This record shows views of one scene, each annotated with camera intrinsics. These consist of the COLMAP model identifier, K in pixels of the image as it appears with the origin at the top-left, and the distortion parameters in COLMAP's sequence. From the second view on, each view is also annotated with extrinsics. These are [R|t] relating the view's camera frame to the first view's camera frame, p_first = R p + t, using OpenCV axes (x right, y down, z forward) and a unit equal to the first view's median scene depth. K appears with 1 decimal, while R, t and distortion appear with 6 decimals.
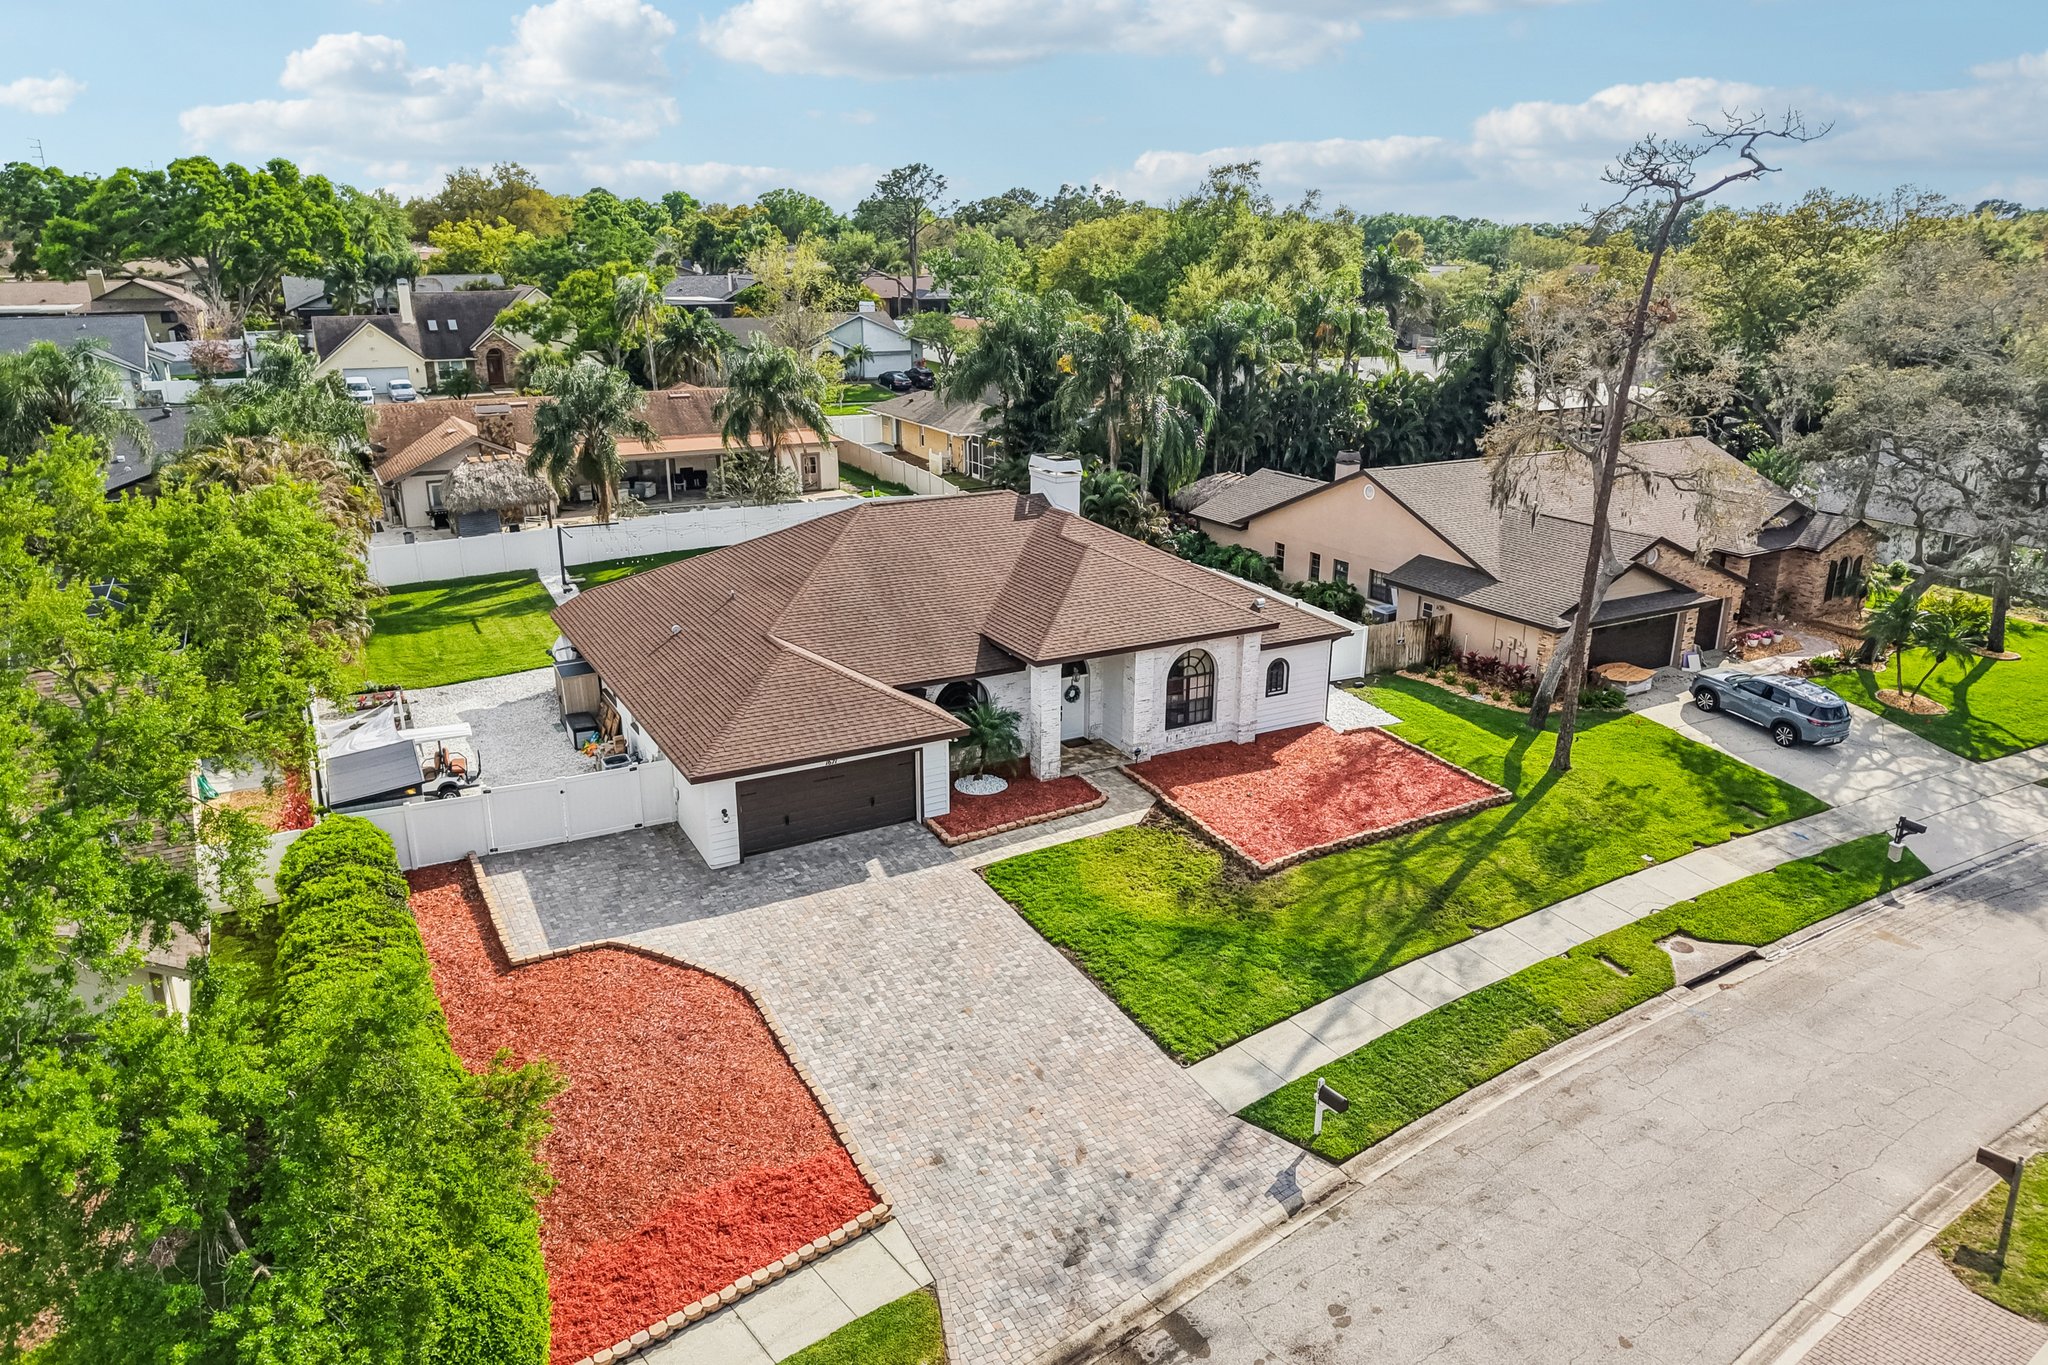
lens RADIAL K [[1368.4, 0, 1035.1], [0, 1368.4, 690.5], [0, 0, 1]] dist [0.069715, -0.097361]
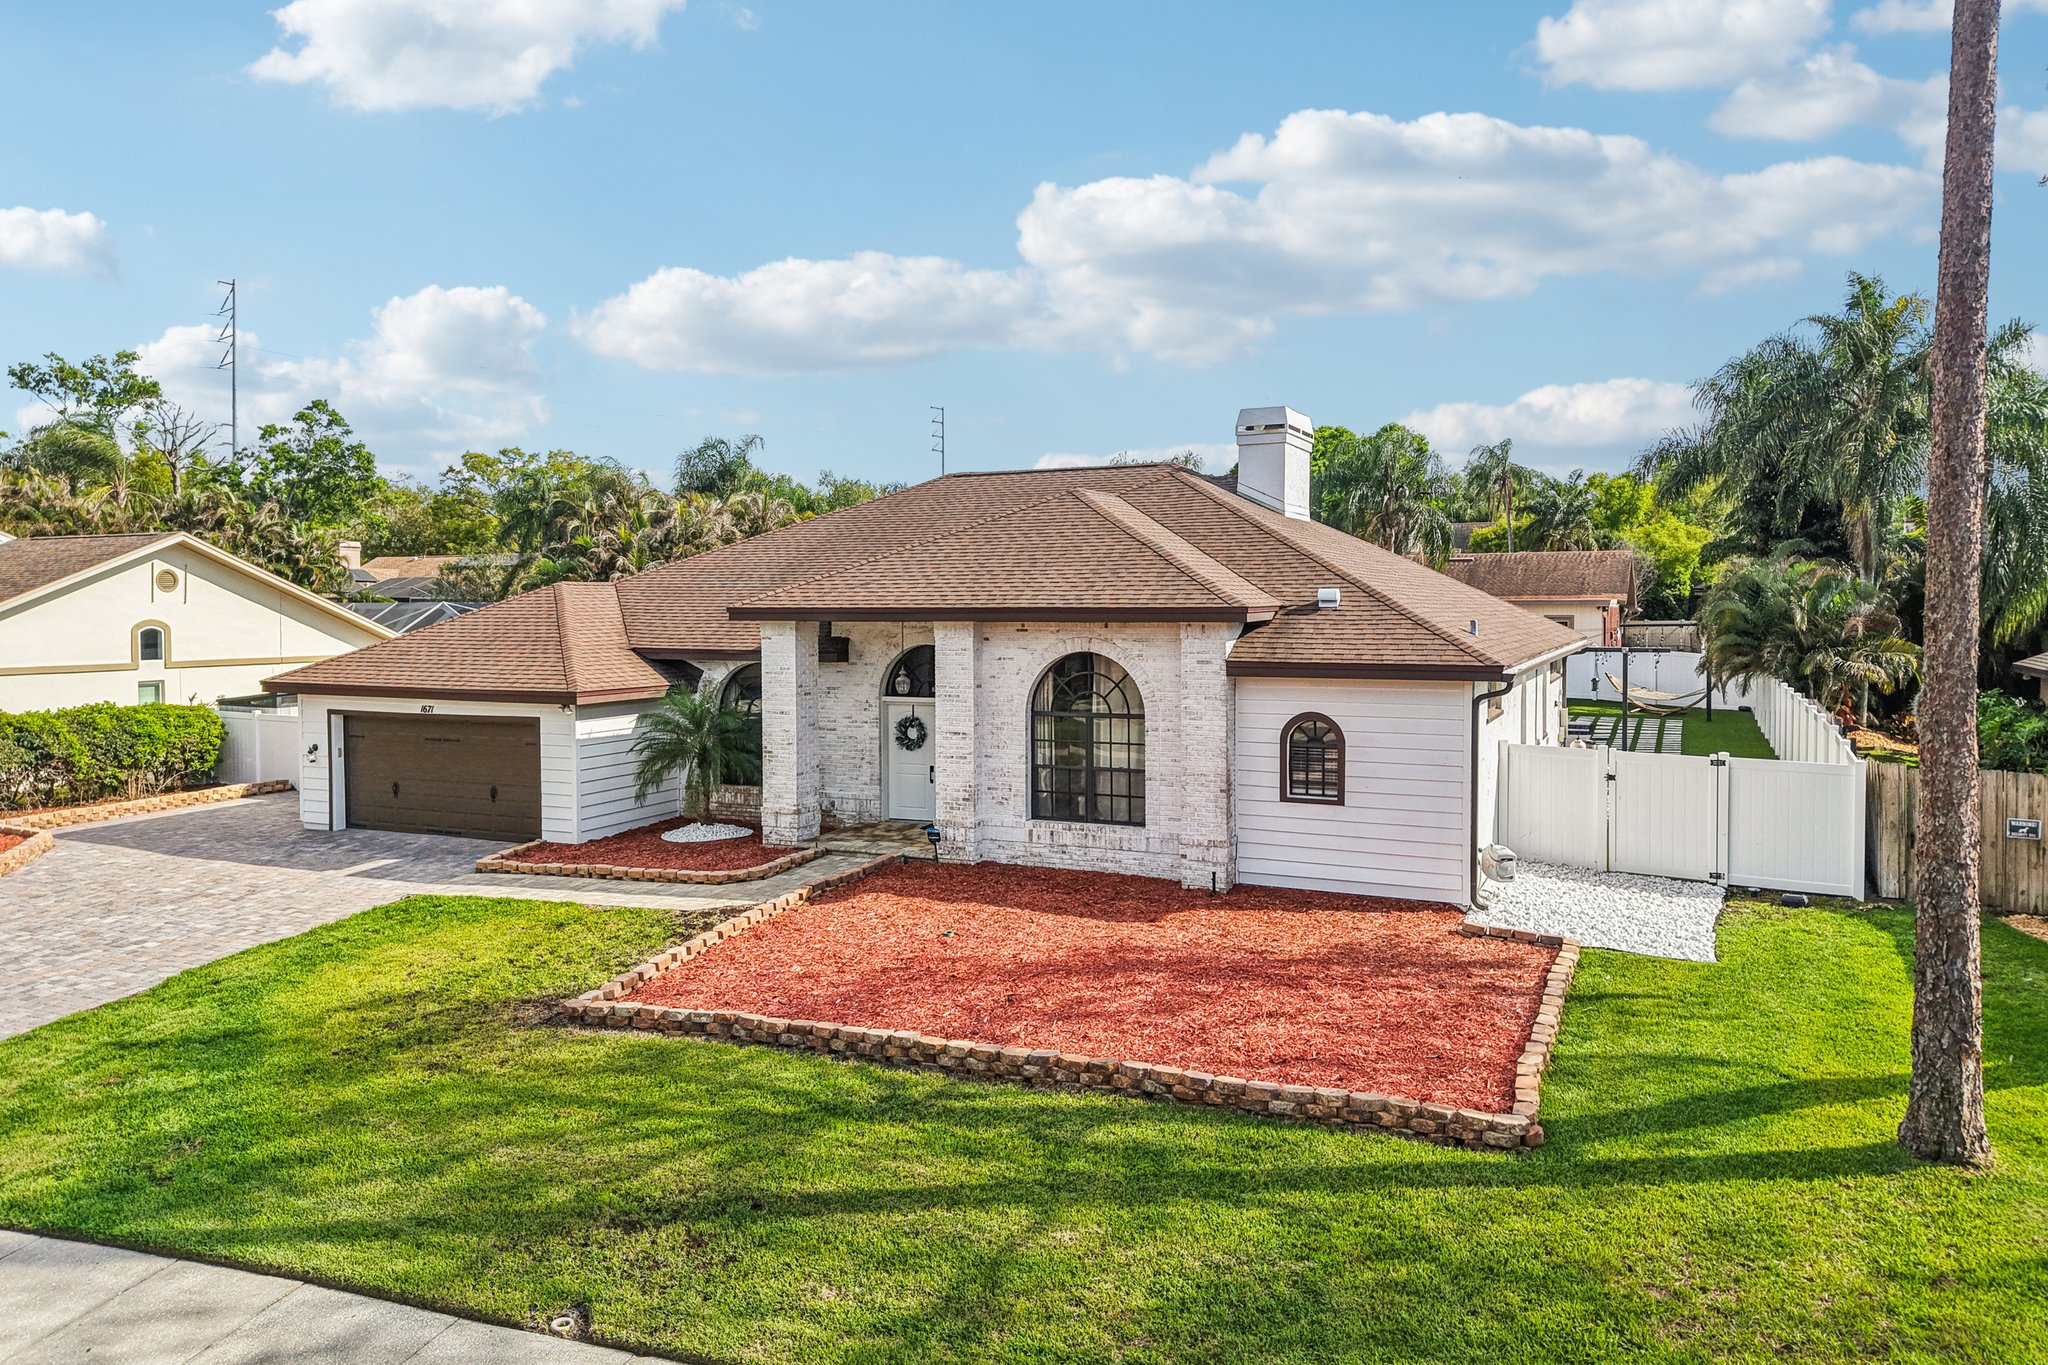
lens RADIAL K [[1402.8, 0, 1024.5], [0, 1402.8, 598.8], [0, 0, 1]] dist [0.011796, -0.004745]
pose [[0.588606, -0.006940, -0.808391, 0.525109], [-0.246942, 0.950626, -0.187964, 0.052193], [0.769781, 0.310263, 0.557830, 0.733624]]
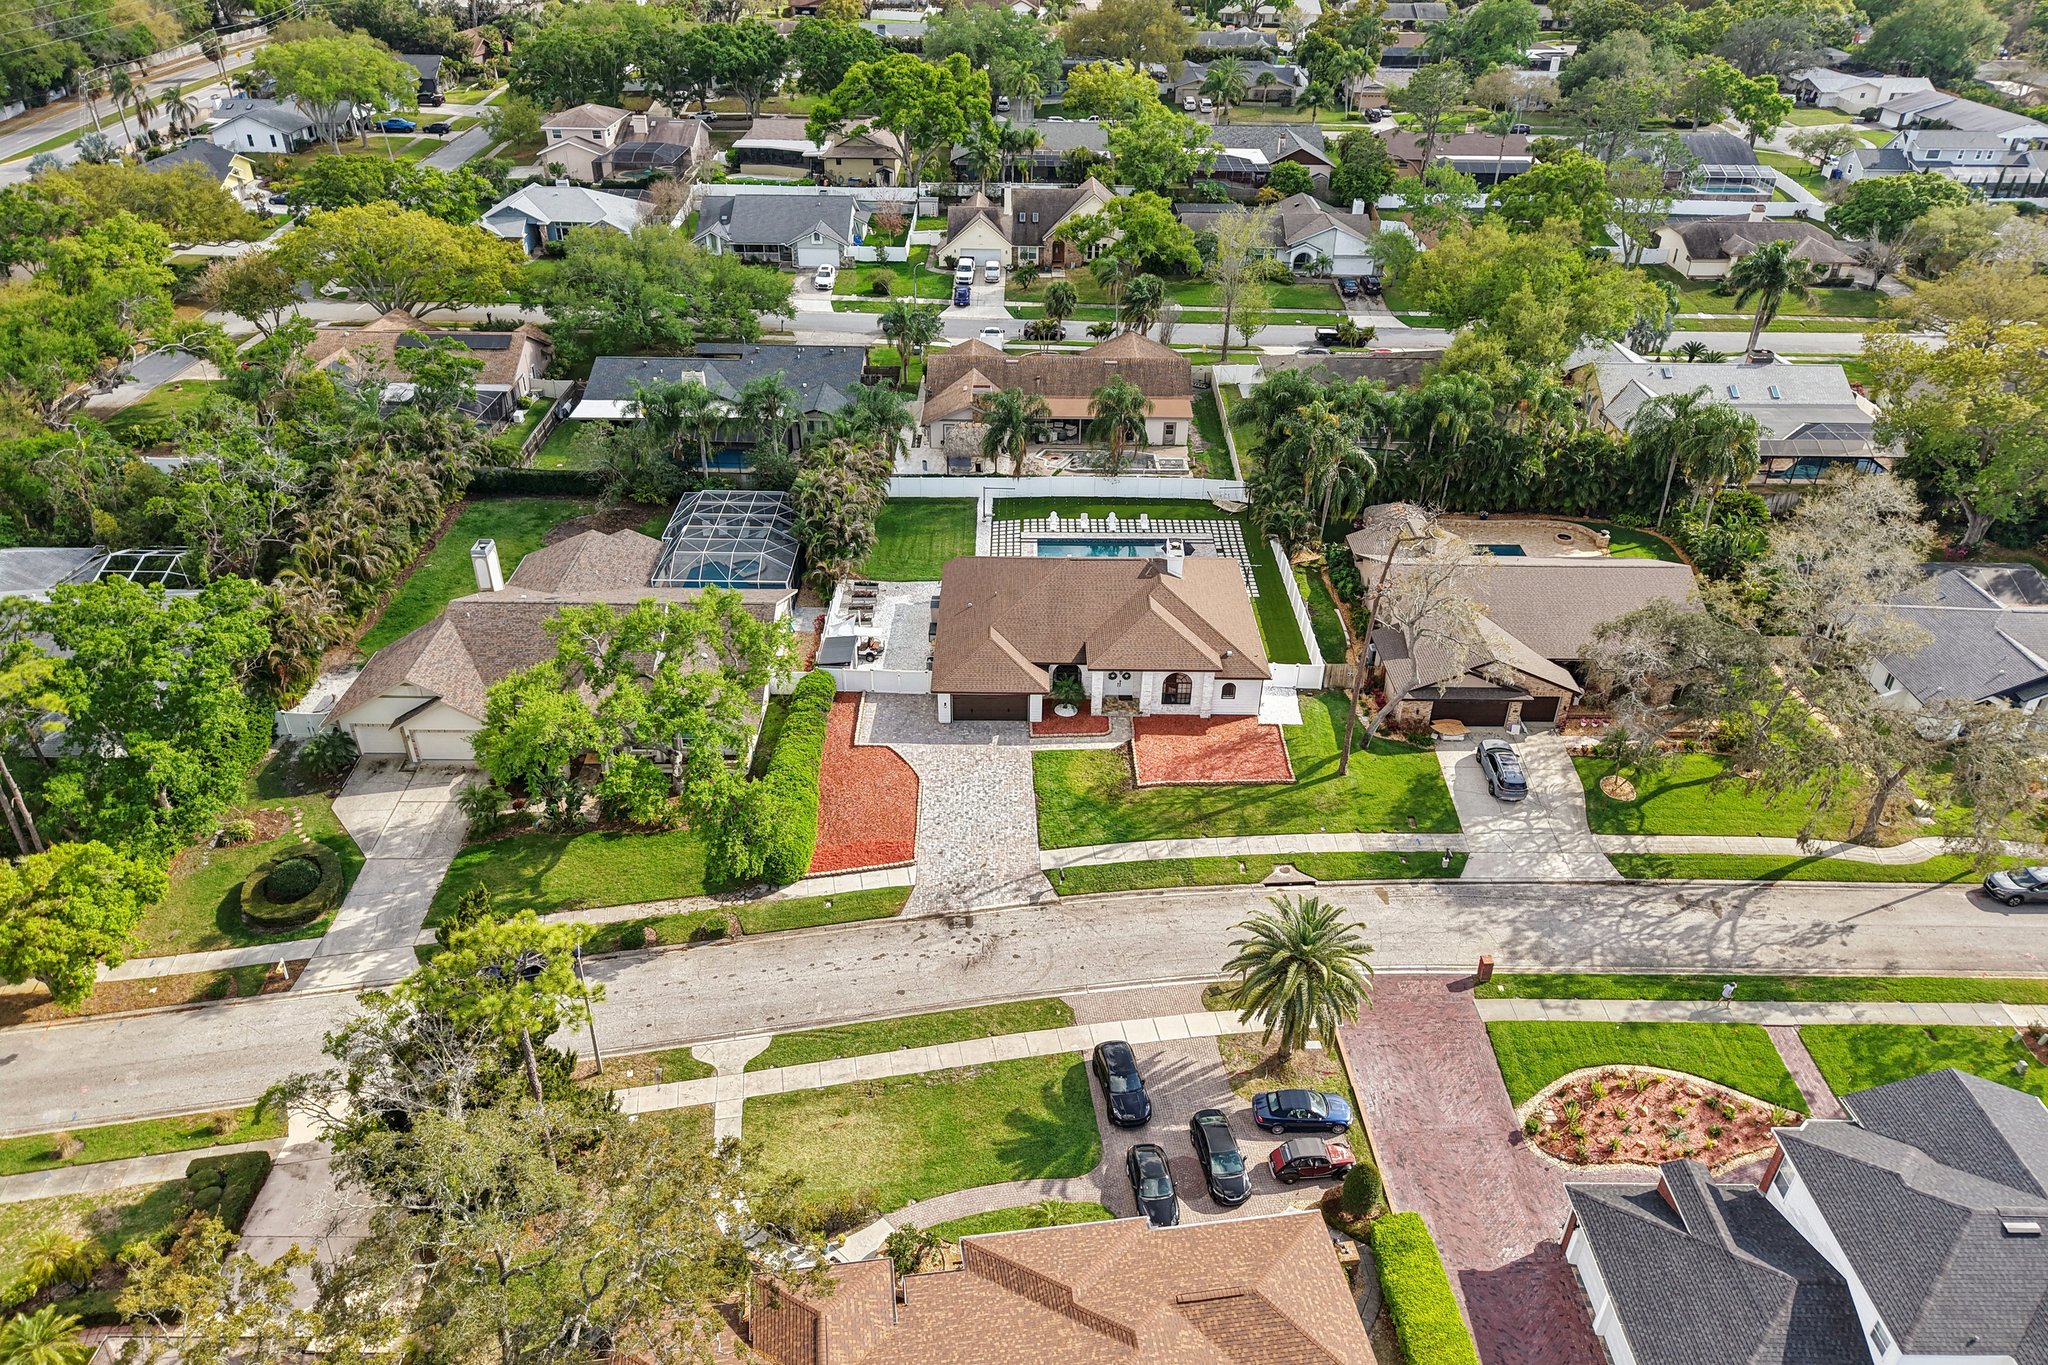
lens RADIAL K [[1377.5, 0, 1029.2], [0, 1377.5, 684.3], [0, 0, 1]] dist [0.019559, -0.017037]
pose [[0.878365, 0.263009, -0.399125, 0.797007], [-0.159866, 0.948566, 0.273250, -0.577732], [0.450463, -0.176207, 0.875233, -1.001281]]
